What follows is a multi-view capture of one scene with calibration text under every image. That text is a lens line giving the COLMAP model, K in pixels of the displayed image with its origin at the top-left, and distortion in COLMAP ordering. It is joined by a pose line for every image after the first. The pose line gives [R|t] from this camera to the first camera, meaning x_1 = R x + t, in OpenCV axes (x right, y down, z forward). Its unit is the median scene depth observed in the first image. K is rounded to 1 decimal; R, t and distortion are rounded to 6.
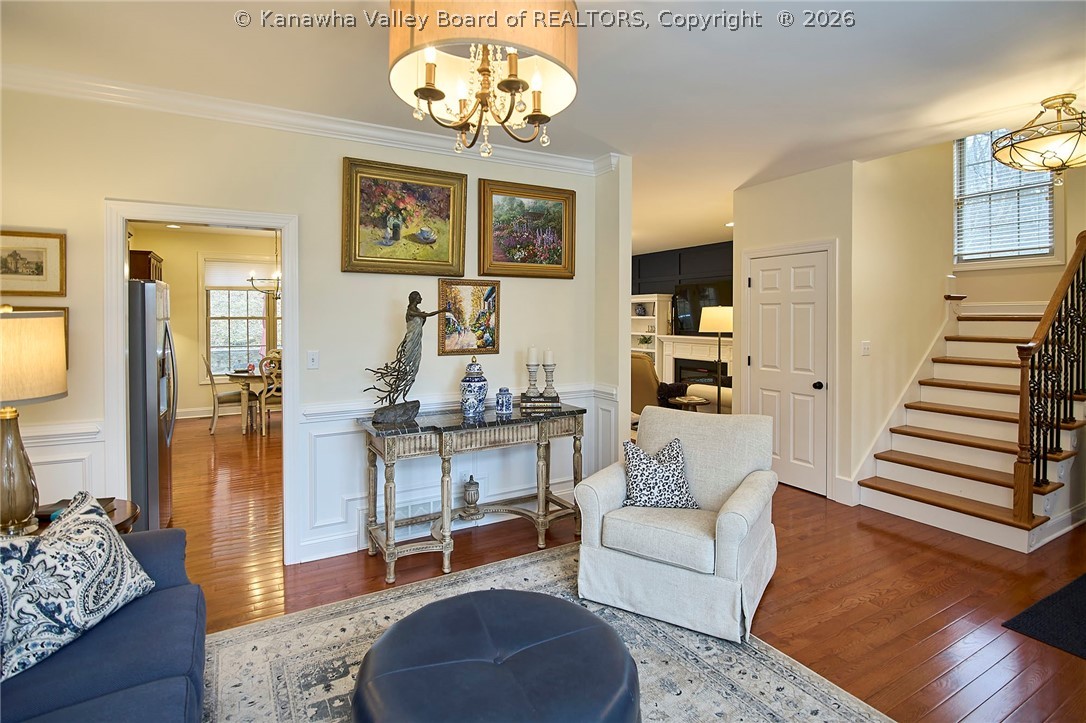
lens RADIAL K [[537.9, 0, 540.2], [0, 537.9, 324.4], [0, 0, 1]] dist [0.000799, -0.011007]
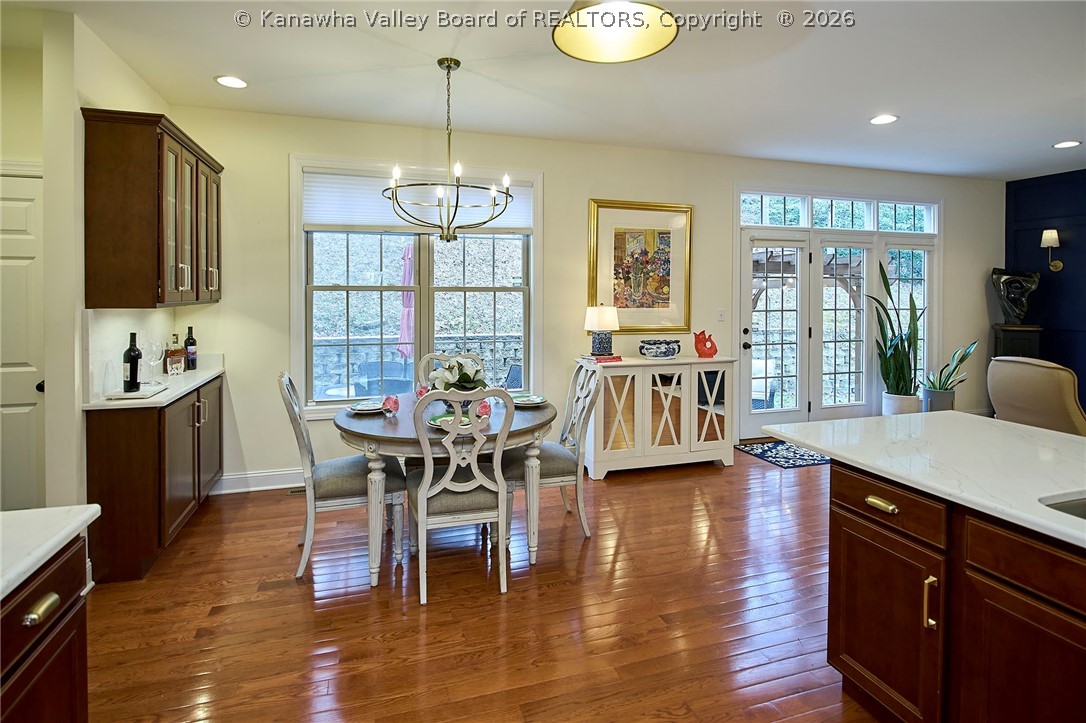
lens RADIAL K [[547.4, 0, 537.5], [0, 547.4, 303.2], [0, 0, 1]] dist [0.019733, -0.022795]
pose [[0.977699, 0.006904, -0.209896, -0.609636], [-0.006646, 0.999976, 0.001936, 0.000300], [0.209904, -0.000498, 0.977722, 1.097259]]
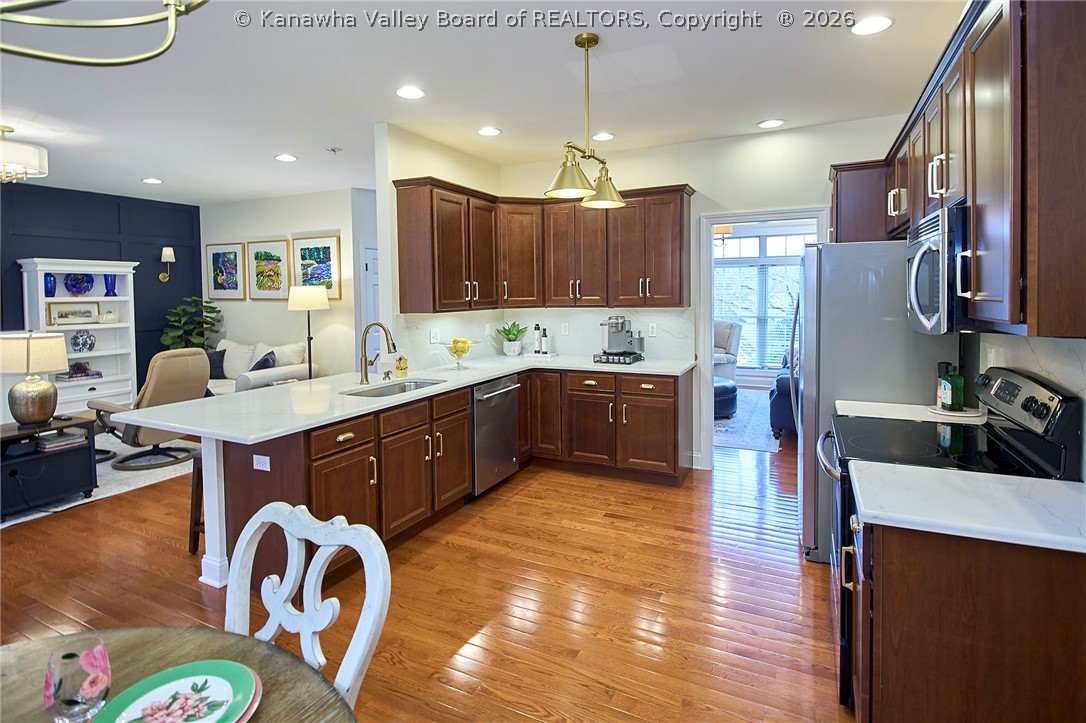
lens RADIAL K [[545.4, 0, 539.3], [0, 545.4, 311.4], [0, 0, 1]] dist [0.002085, -0.012751]
pose [[-0.561222, -0.019229, 0.827442, -1.133086], [0.023948, 0.998934, 0.039457, -0.019442], [-0.827319, 0.041960, -0.560163, 1.756091]]
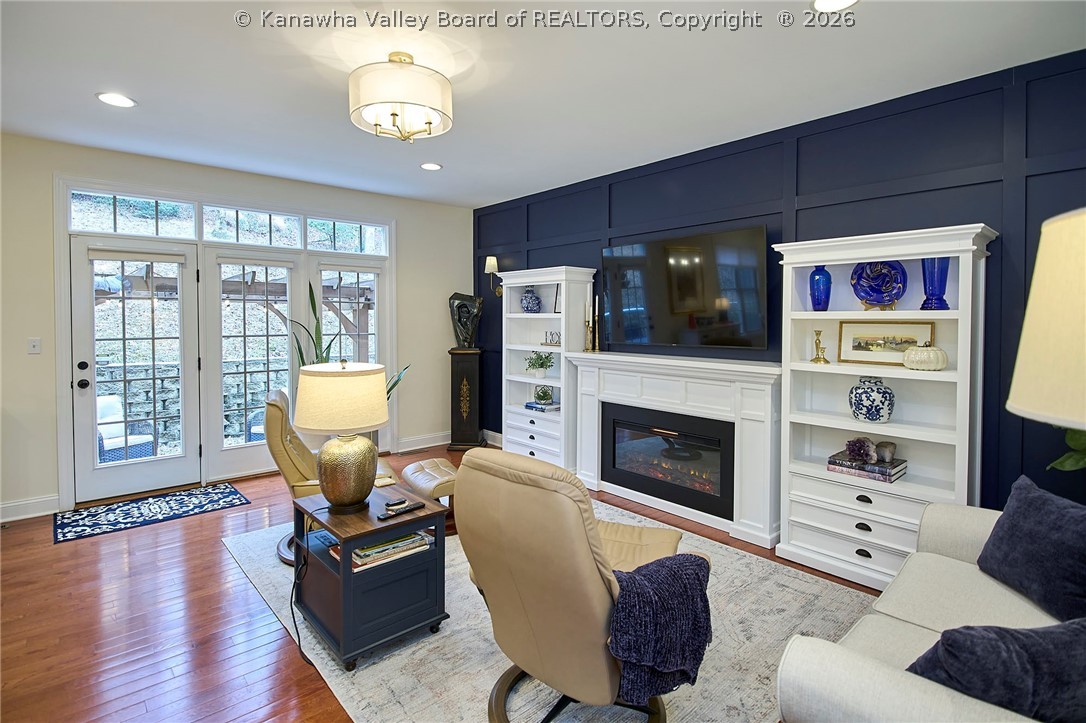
lens RADIAL K [[532.2, 0, 538.5], [0, 532.2, 331.0], [0, 0, 1]] dist [0.011673, -0.013492]
pose [[0.979471, -0.001420, 0.201580, 0.241407], [-0.000569, 0.999952, 0.009809, -0.008802], [-0.201584, -0.009723, 0.979423, 1.324563]]
